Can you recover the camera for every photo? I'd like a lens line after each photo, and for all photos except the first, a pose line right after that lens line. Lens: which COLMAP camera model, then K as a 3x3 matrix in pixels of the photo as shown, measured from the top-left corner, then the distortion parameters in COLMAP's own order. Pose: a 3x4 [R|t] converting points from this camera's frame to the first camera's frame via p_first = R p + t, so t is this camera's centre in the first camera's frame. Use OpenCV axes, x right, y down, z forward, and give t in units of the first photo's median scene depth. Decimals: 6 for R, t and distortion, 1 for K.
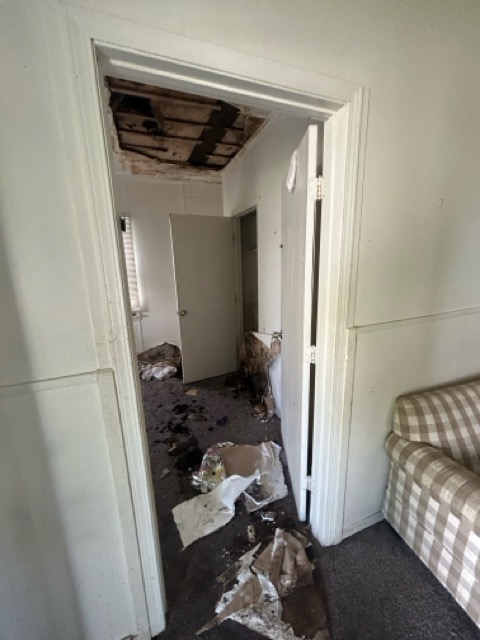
lens RADIAL K [[261.2, 0, 242.5], [0, 261.2, 318.5], [0, 0, 1]] dist [0.000068, 0.000395]
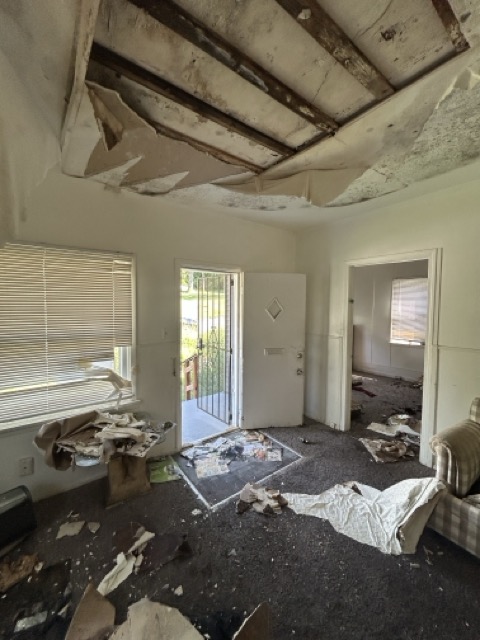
lens RADIAL K [[261.2, 0, 241.6], [0, 261.2, 319.1], [0, 0, 1]] dist [0.000068, 0.000395]
pose [[0.272757, 0.078252, -0.958895, 0.898733], [-0.213550, 0.976748, 0.018965, 0.052384], [0.938083, 0.199600, 0.283126, -0.500260]]
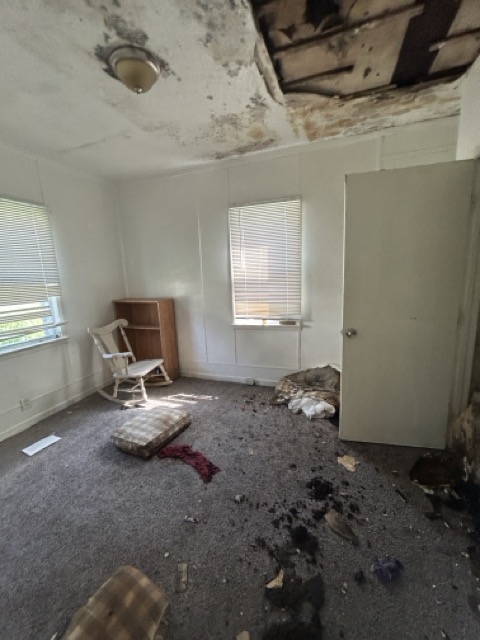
lens RADIAL K [[261.2, 0, 242.0], [0, 261.2, 319.4], [0, 0, 1]] dist [0.000068, 0.000395]
pose [[0.753401, 0.114409, -0.647531, -0.022613], [-0.119195, 0.992195, 0.036622, -0.054203], [0.646668, 0.049591, 0.761158, 0.415785]]
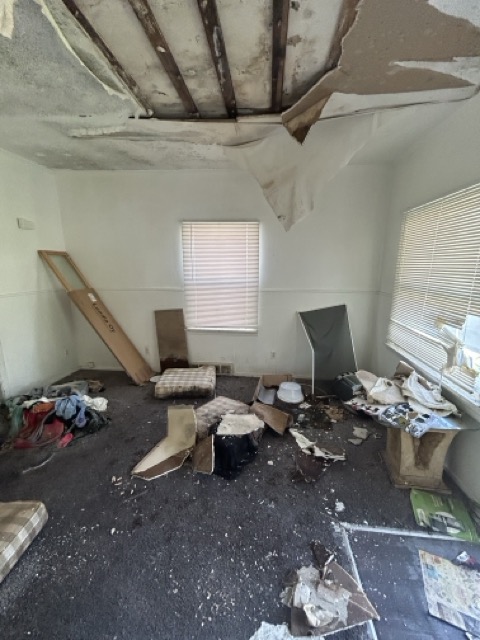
lens RADIAL K [[261.2, 0, 241.5], [0, 261.2, 318.9], [0, 0, 1]] dist [0.000068, 0.000395]
pose [[-0.890436, -0.077767, 0.448416, 0.142190], [0.109161, 0.920035, 0.376324, -0.041613], [-0.441824, 0.384042, -0.810742, 0.147571]]
